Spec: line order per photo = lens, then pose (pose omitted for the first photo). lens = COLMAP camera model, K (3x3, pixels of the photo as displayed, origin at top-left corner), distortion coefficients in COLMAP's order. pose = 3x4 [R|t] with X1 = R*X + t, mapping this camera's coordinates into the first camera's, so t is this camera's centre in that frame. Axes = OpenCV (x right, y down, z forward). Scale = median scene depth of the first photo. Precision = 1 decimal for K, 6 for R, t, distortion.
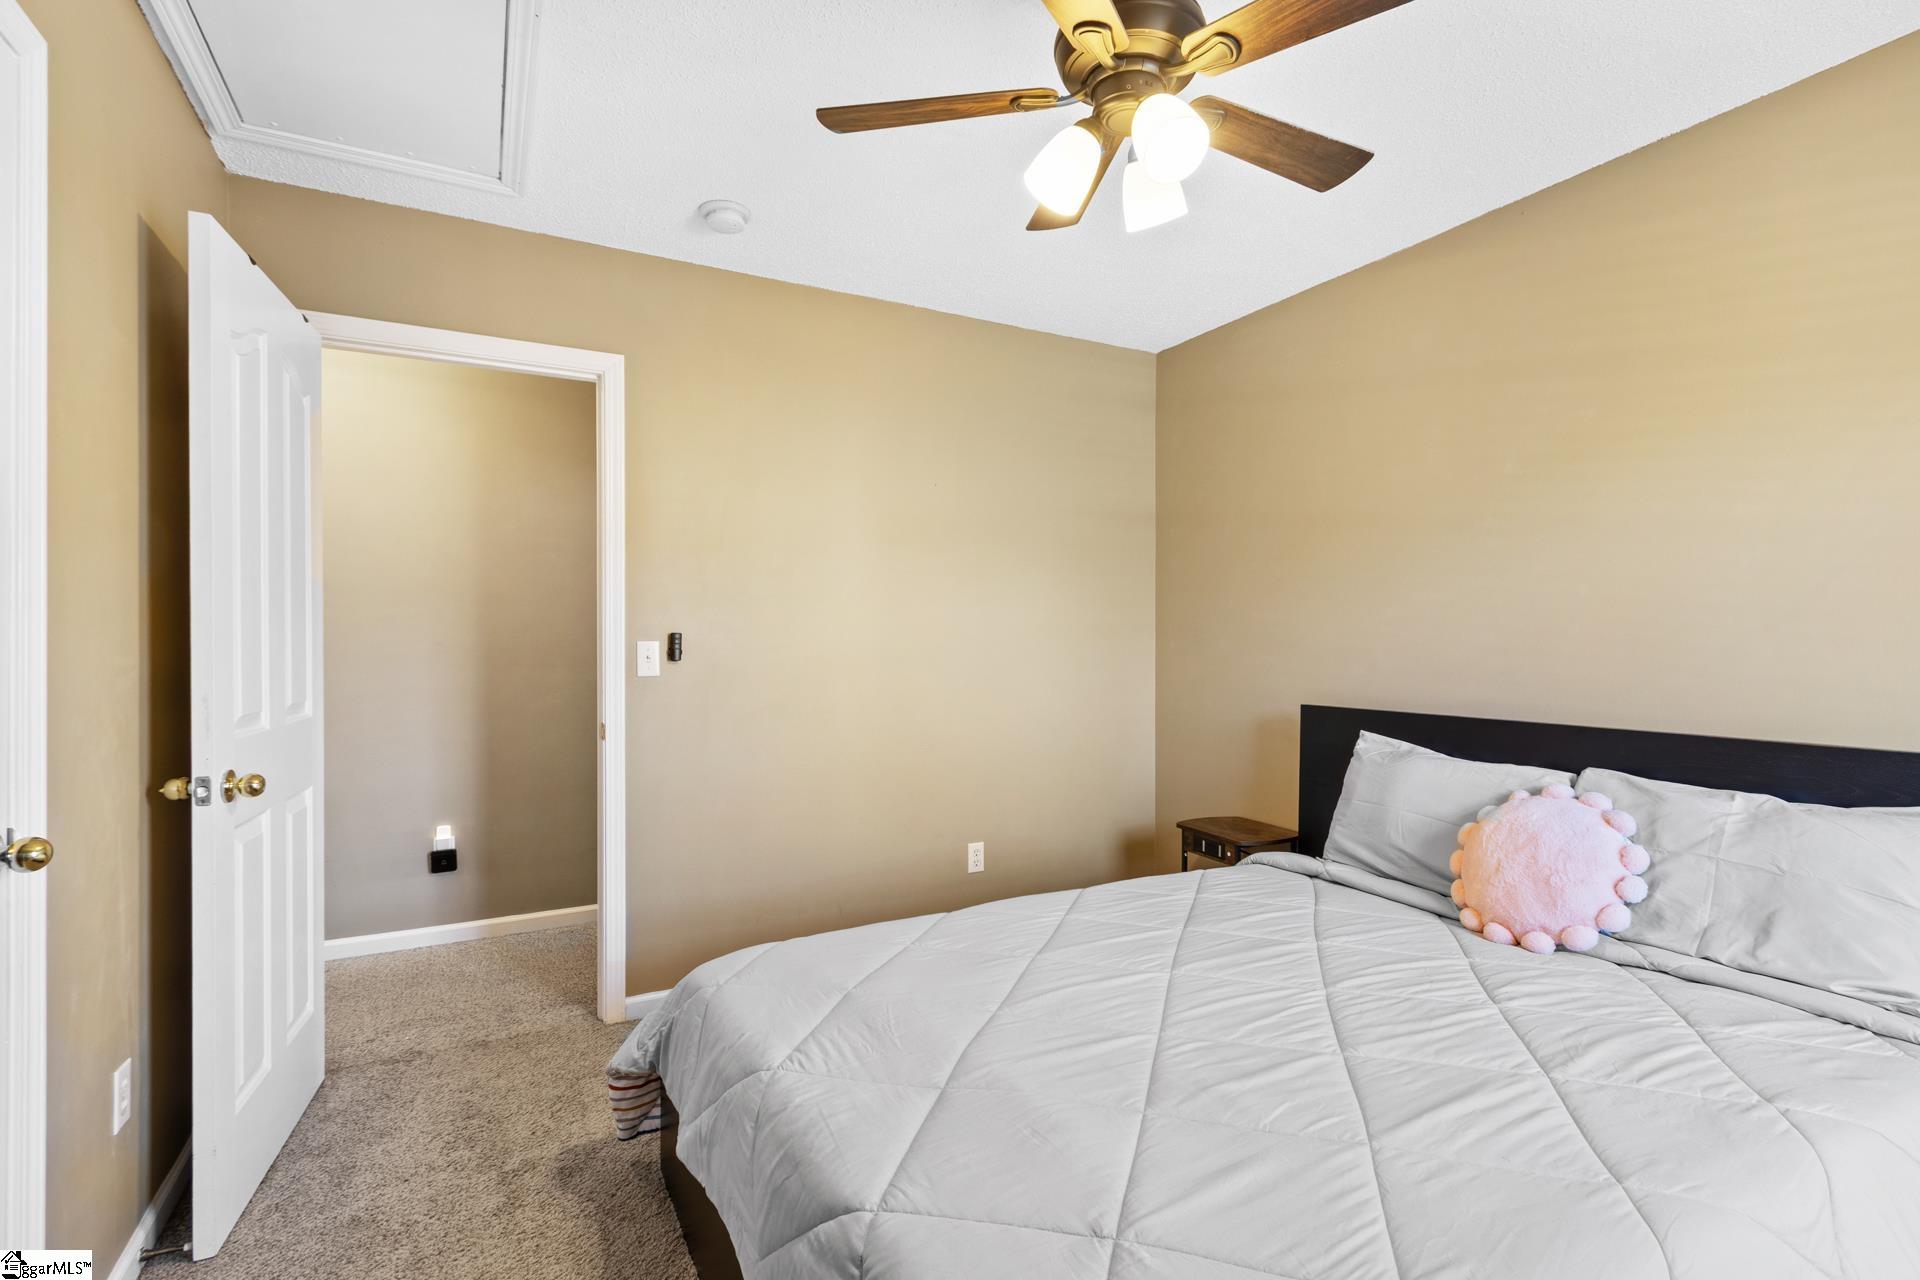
lens RADIAL K [[878.0, 0, 958.2], [0, 878.0, 645.9], [0, 0, 1]] dist [0.003621, -0.000542]
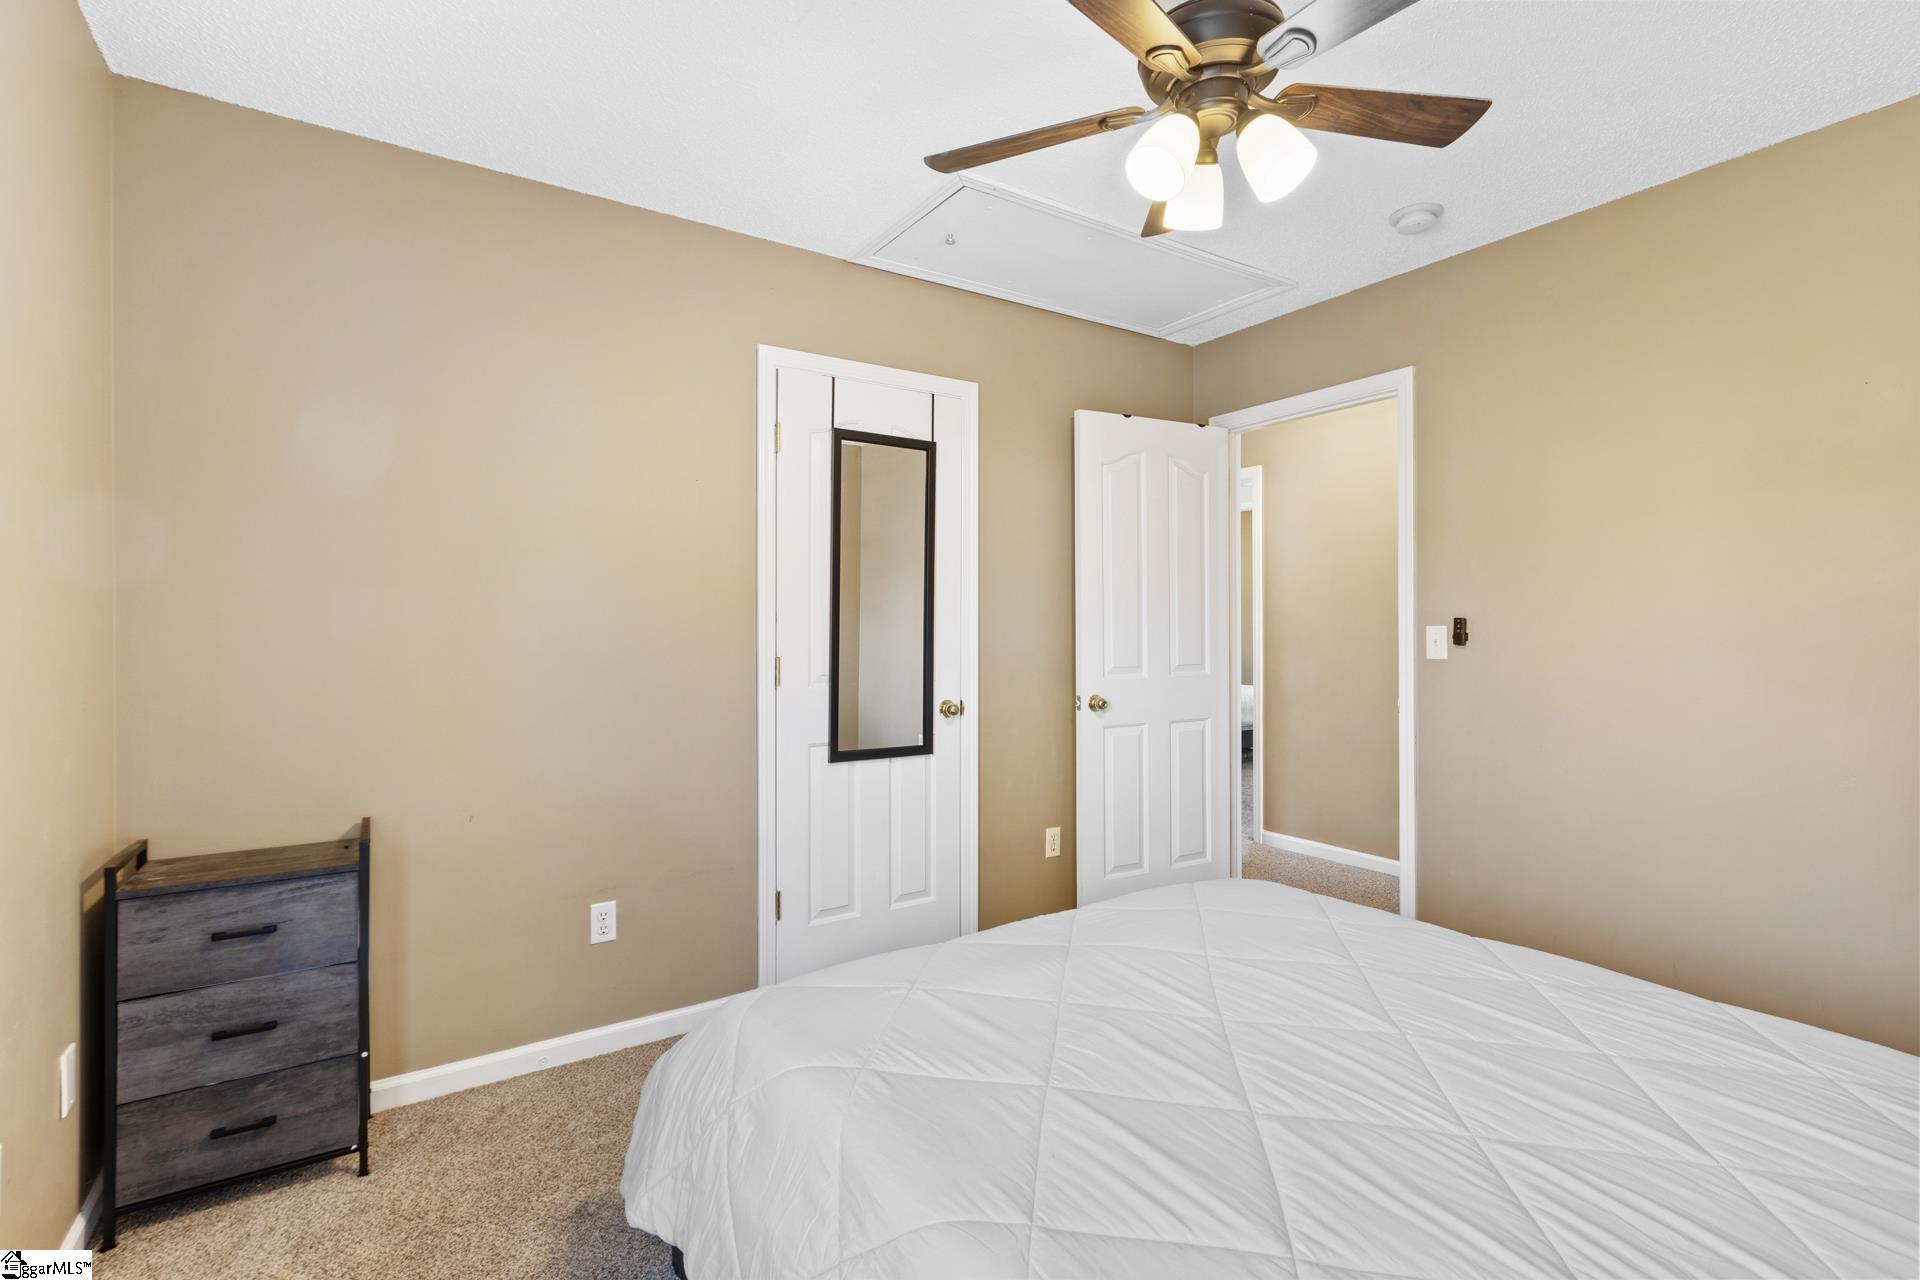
lens RADIAL K [[878.0, 0, 964.4], [0, 878.0, 632.1], [0, 0, 1]] dist [0.003621, -0.000542]
pose [[0.099719, 0.003148, -0.995011, 1.014506], [-0.002680, 0.999992, 0.002895, 0.000608], [0.995012, 0.002378, 0.099727, 0.518793]]
